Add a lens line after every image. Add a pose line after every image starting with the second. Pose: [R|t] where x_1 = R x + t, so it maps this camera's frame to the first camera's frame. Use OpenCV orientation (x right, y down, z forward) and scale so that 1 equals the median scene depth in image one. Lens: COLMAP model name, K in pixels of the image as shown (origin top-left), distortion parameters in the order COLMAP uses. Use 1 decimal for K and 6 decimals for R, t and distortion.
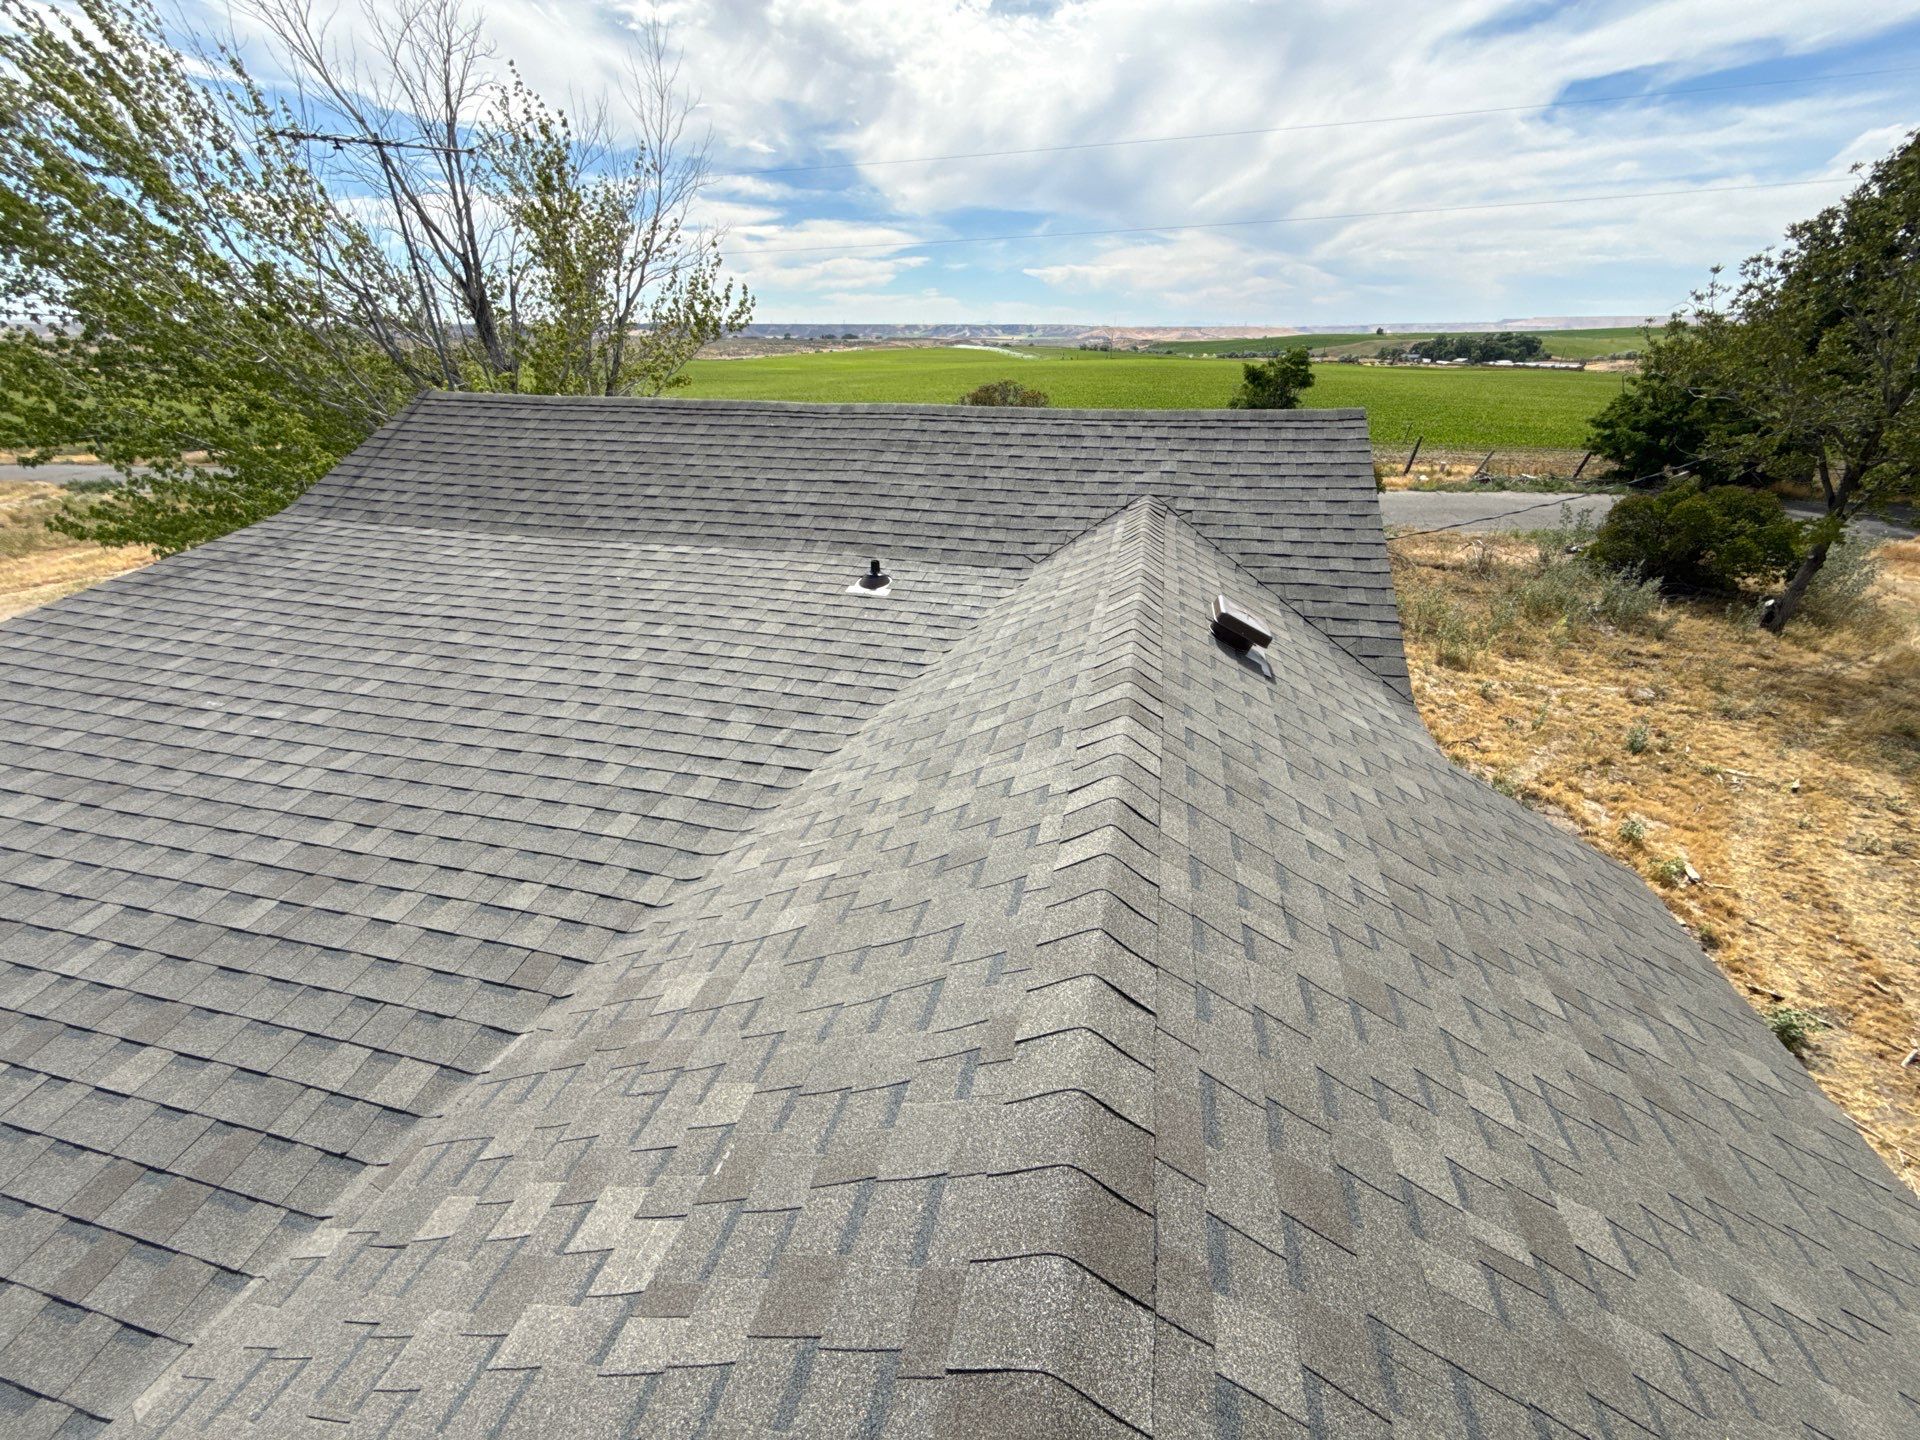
lens RADIAL K [[767.1, 0, 961.9], [0, 767.1, 718.8], [0, 0, 1]] dist [-0.000298, 0.000421]
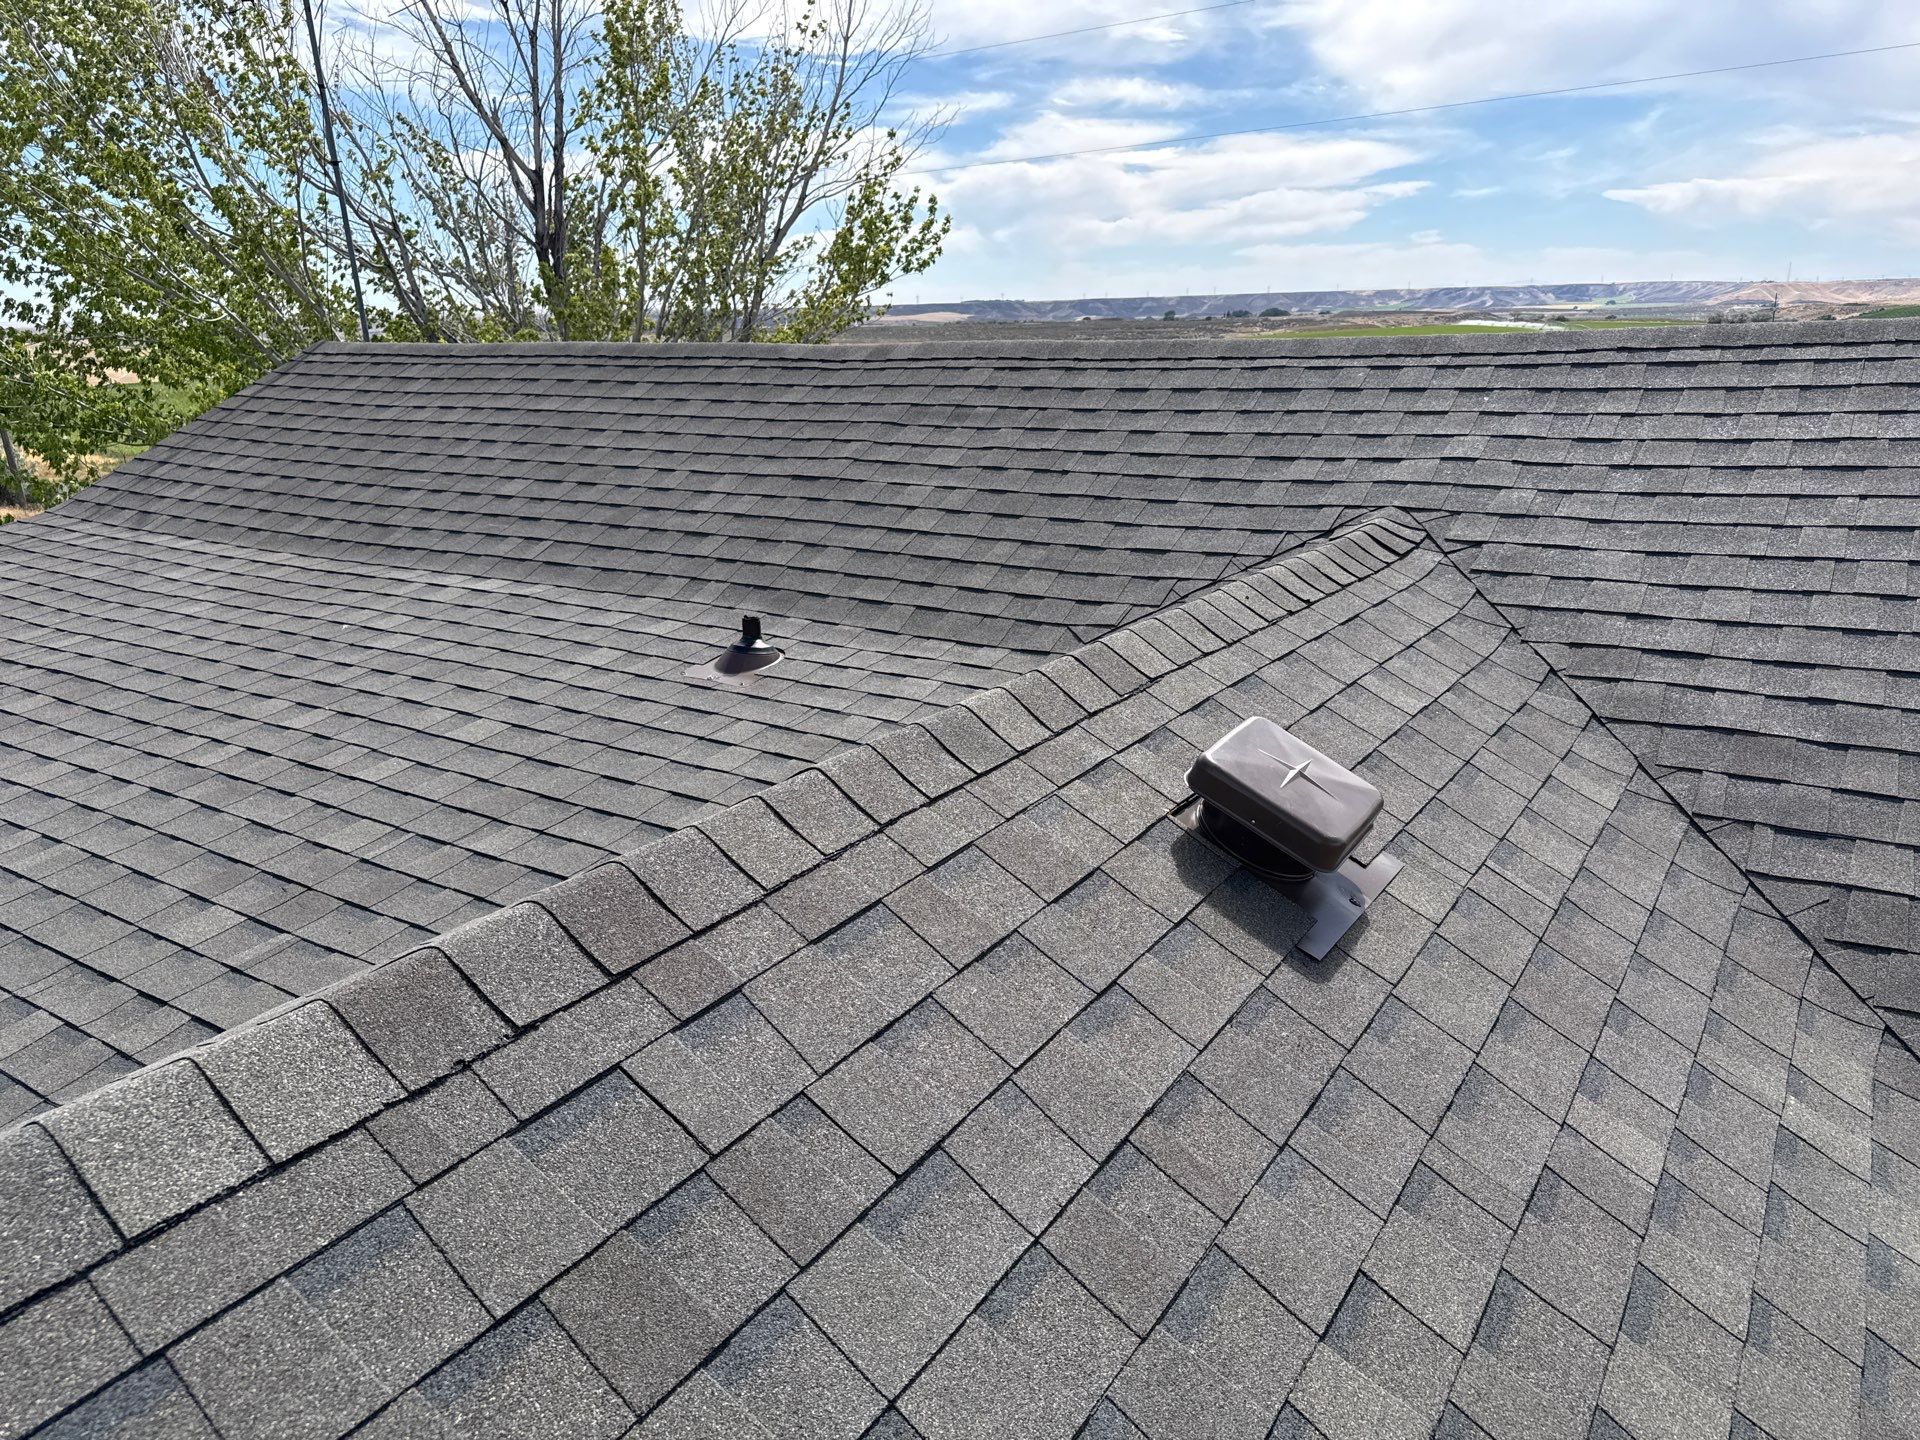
lens RADIAL K [[1355.2, 0, 960.6], [0, 1355.2, 723.2], [0, 0, 1]] dist [0.026551, -0.029365]
pose [[0.939645, 0.076610, -0.333464, 0.290426], [-0.131945, 0.980361, -0.146569, -0.031320], [0.315686, 0.181721, 0.931300, 0.247448]]
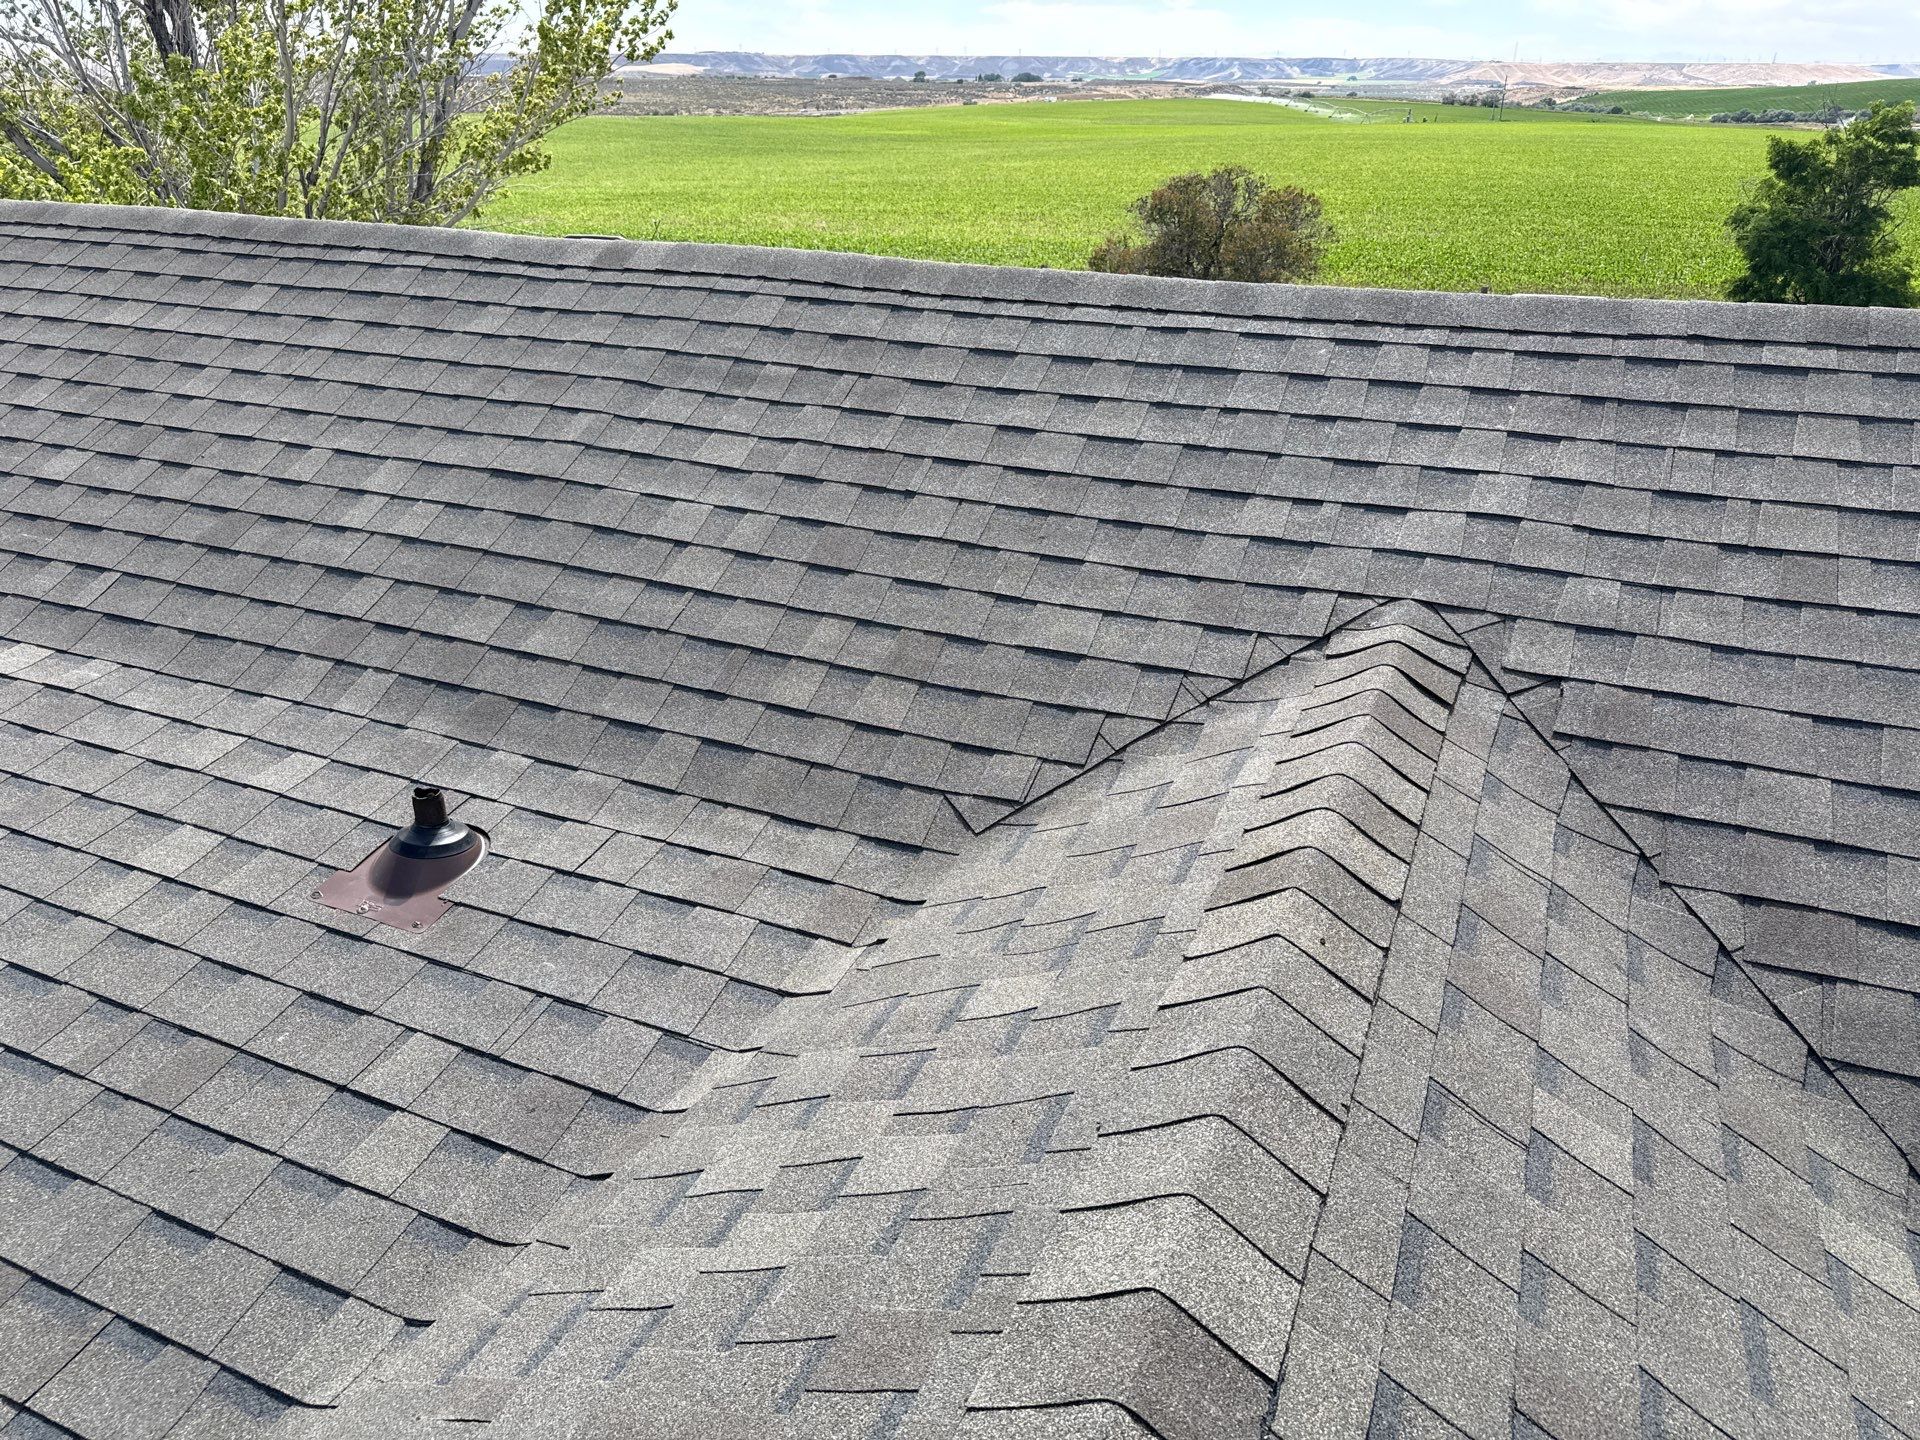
lens RADIAL K [[1355.2, 0, 960.6], [0, 1355.2, 723.2], [0, 0, 1]] dist [0.026551, -0.029365]
pose [[0.984796, 0.079748, -0.154329, 0.164616], [-0.082821, 0.996472, -0.013576, -0.233715], [0.152702, 0.026151, 0.987926, 0.485920]]
